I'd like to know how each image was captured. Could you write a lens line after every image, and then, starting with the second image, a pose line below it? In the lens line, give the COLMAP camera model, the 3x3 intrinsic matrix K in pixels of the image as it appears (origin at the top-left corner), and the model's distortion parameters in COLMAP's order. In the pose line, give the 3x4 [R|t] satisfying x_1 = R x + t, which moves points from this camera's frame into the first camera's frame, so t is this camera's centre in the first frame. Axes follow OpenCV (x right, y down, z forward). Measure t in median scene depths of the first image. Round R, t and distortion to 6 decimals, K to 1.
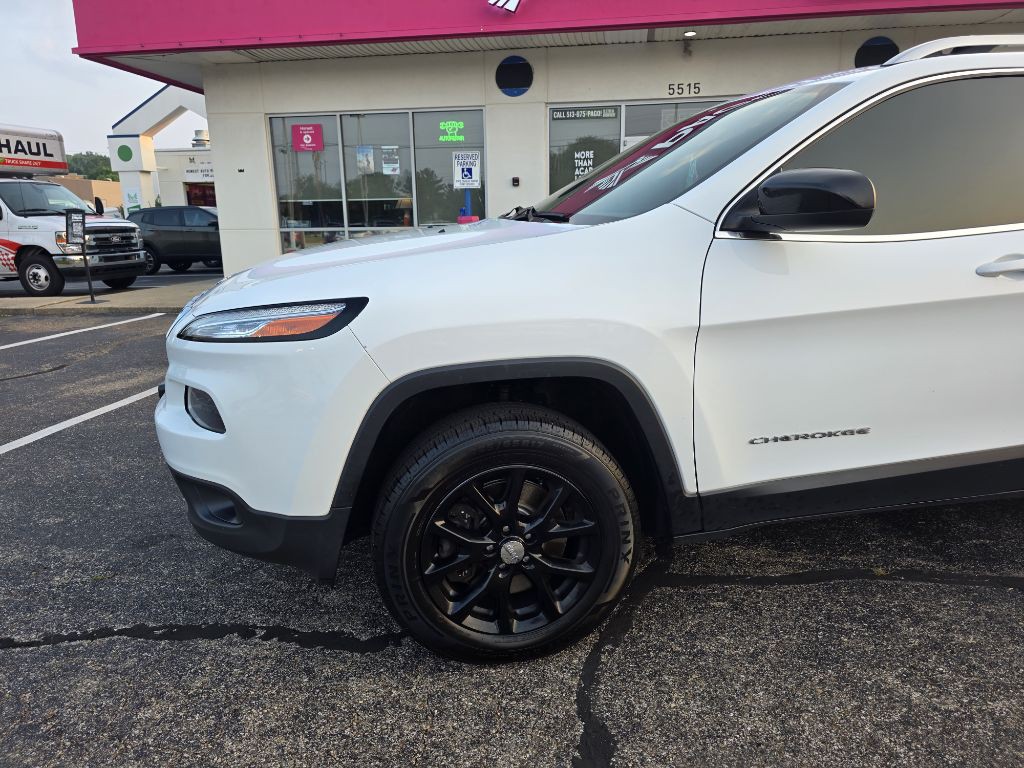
lens RADIAL K [[693.4, 0, 510.5], [0, 693.4, 380.9], [0, 0, 1]] dist [0.054582, -0.053879]
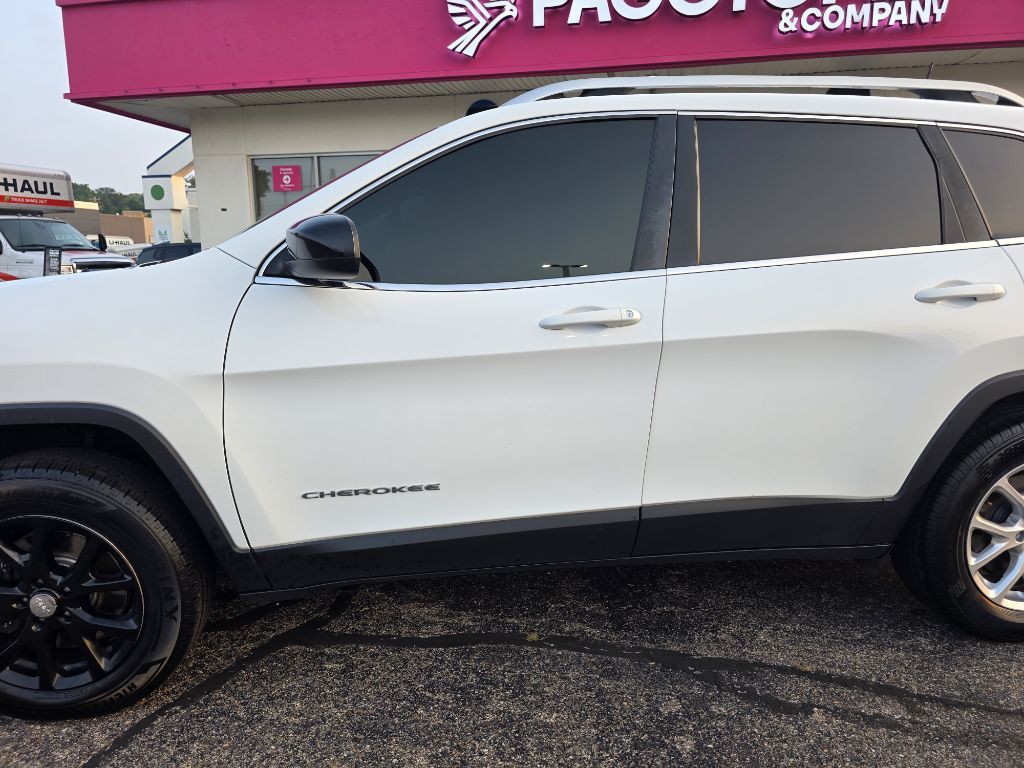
lens RADIAL K [[693.4, 0, 508.5], [0, 693.4, 389.7], [0, 0, 1]] dist [0.054582, -0.053879]
pose [[0.997528, 0.023397, -0.066262, 0.180449], [-0.026124, 0.998834, -0.040590, -0.006994], [0.065235, 0.042221, 0.996976, 0.016495]]
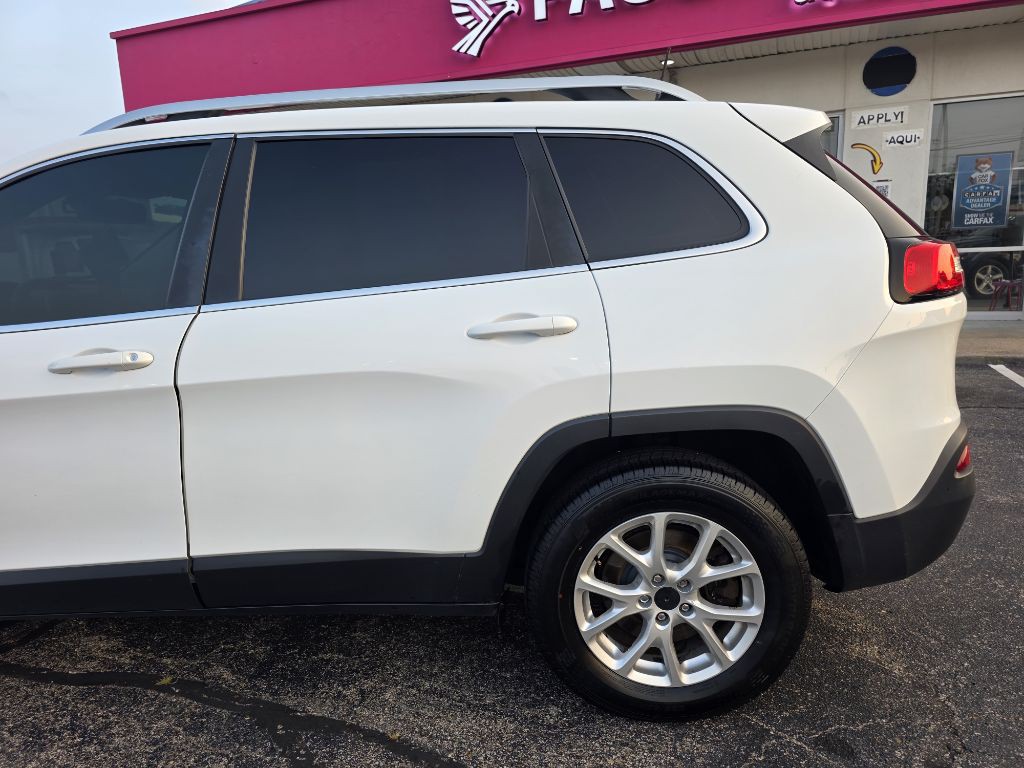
lens RADIAL K [[693.4, 0, 507.3], [0, 693.4, 396.2], [0, 0, 1]] dist [0.054582, -0.053879]
pose [[0.973230, 0.024083, -0.228568, 0.382679], [-0.029387, 0.999371, -0.019830, -0.031164], [0.227946, 0.026016, 0.973326, 0.065439]]
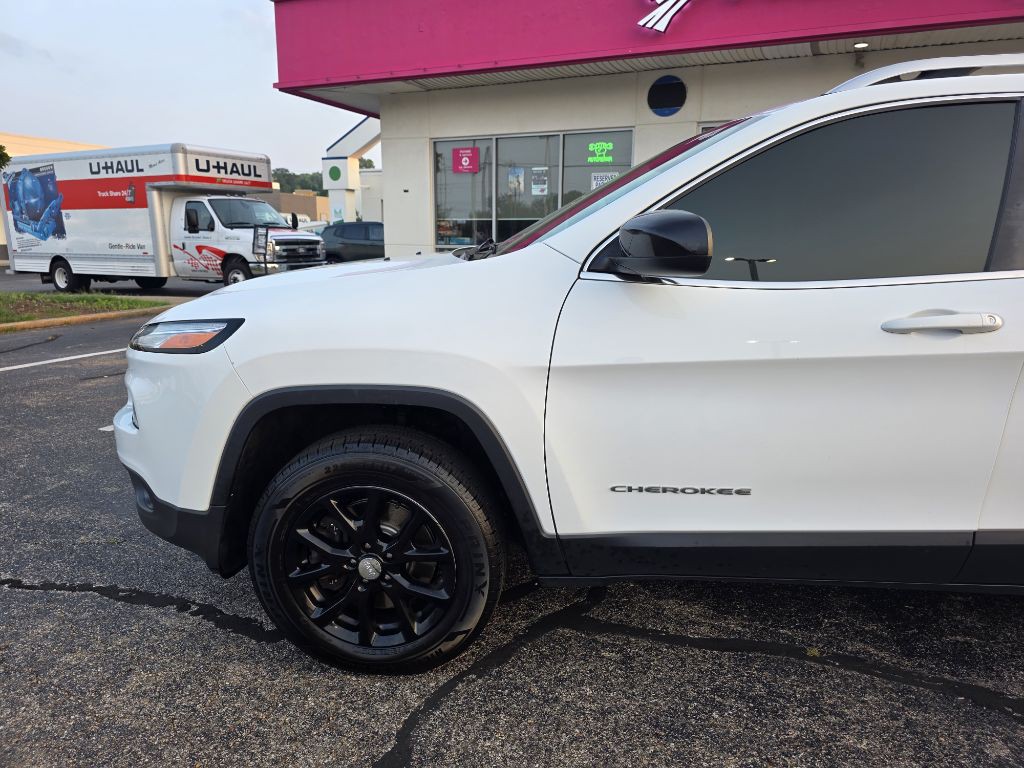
lens RADIAL K [[693.4, 0, 509.2], [0, 693.4, 385.5], [0, 0, 1]] dist [0.054582, -0.053879]
pose [[0.963463, 0.078383, -0.256116, 0.116702], [-0.082743, 0.996551, -0.006273, -0.010029], [0.254741, 0.027236, 0.966626, 0.007899]]
